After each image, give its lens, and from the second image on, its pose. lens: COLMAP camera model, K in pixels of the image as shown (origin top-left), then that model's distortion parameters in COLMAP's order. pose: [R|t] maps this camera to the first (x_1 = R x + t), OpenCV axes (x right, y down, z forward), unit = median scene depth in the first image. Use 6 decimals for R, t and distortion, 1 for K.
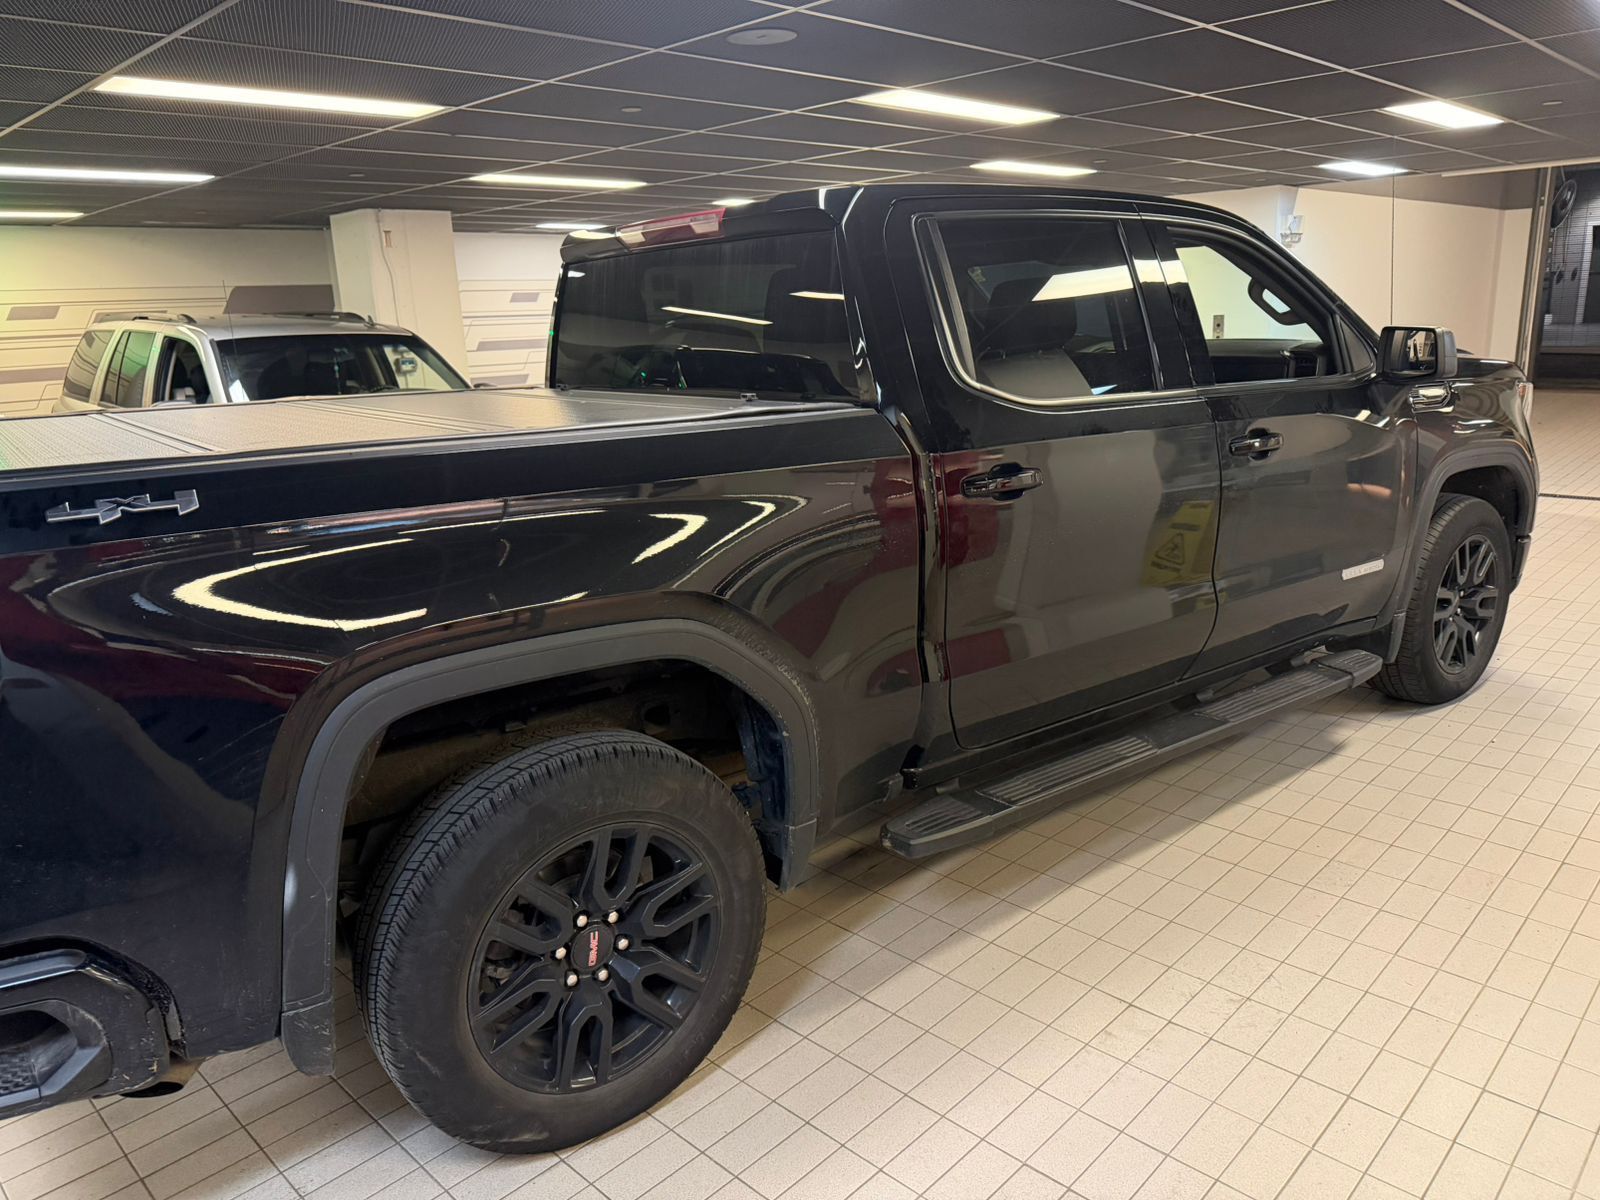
lens RADIAL K [[1135.3, 0, 810.8], [0, 1135.3, 609.8], [0, 0, 1]] dist [0.066972, -0.089978]
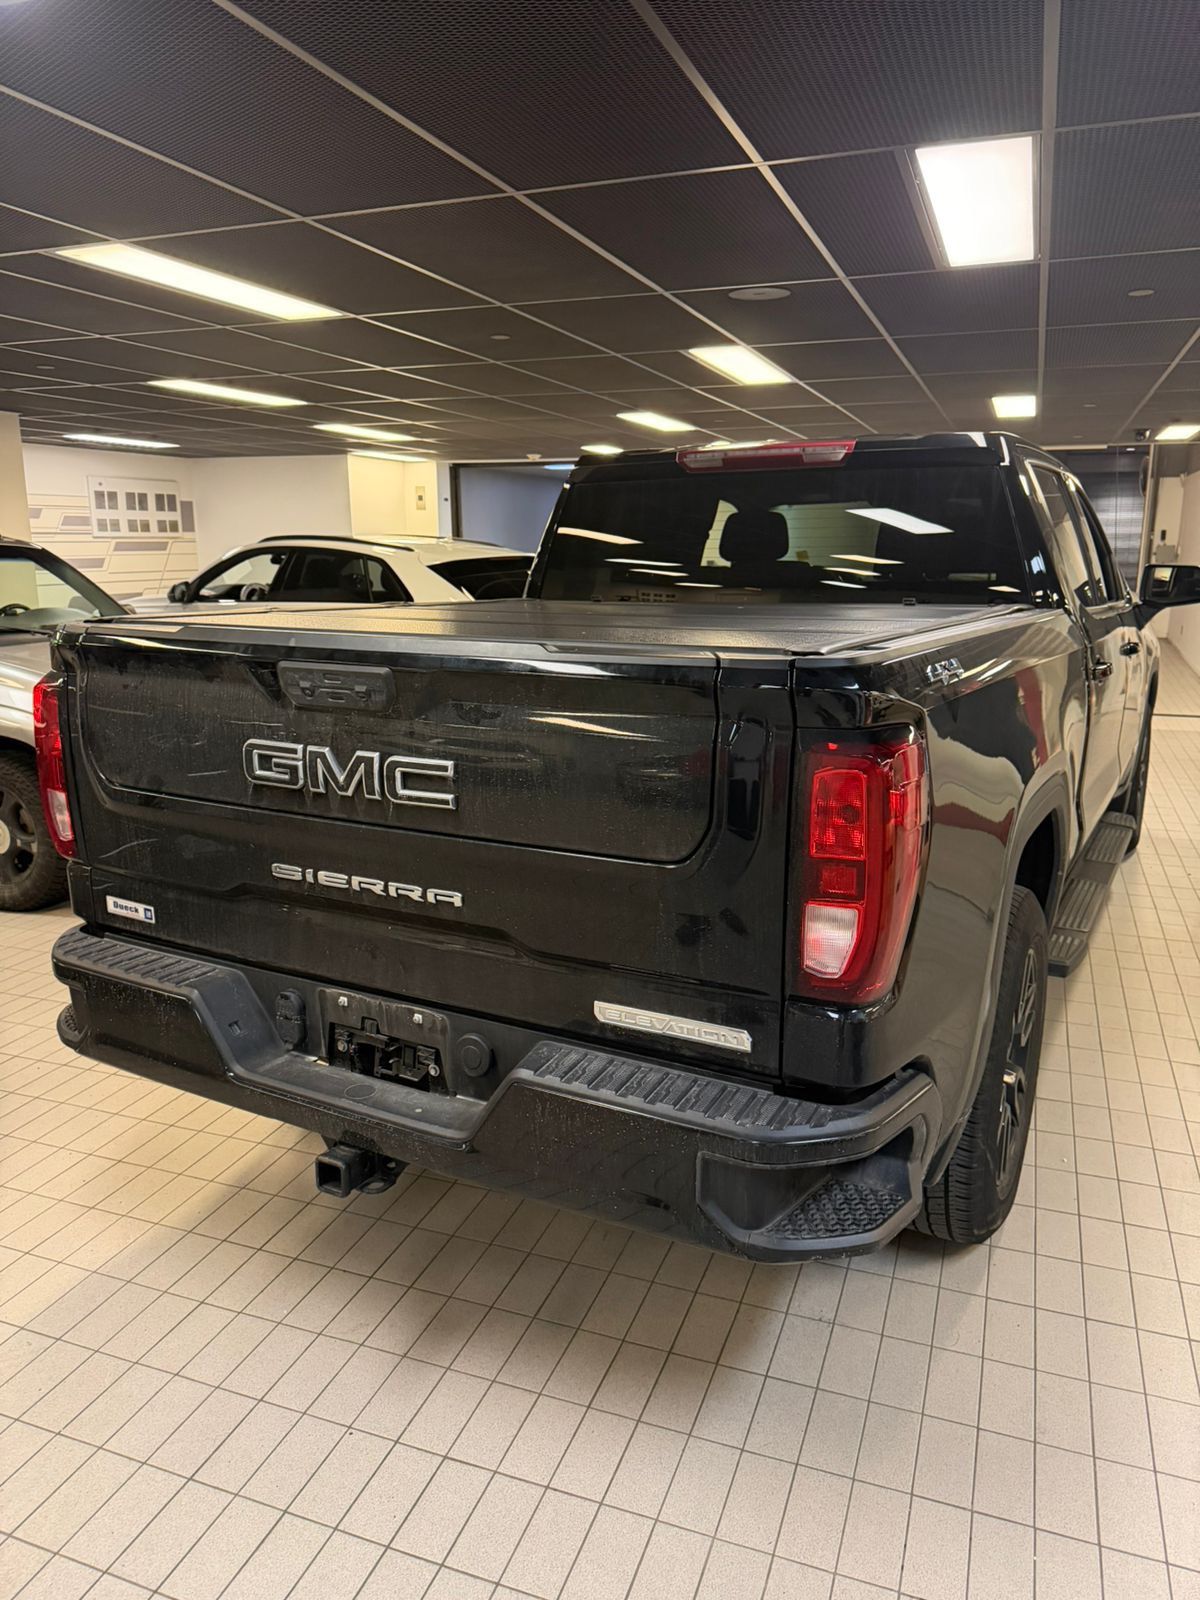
lens RADIAL K [[1135.3, 0, 608.1], [0, 1135.3, 807.2], [0, 0, 1]] dist [0.066972, -0.089978]
pose [[0.911860, -0.054772, 0.406832, -0.775729], [0.070757, 0.997197, -0.024338, 0.028831], [-0.404358, 0.050979, 0.913179, 0.056120]]
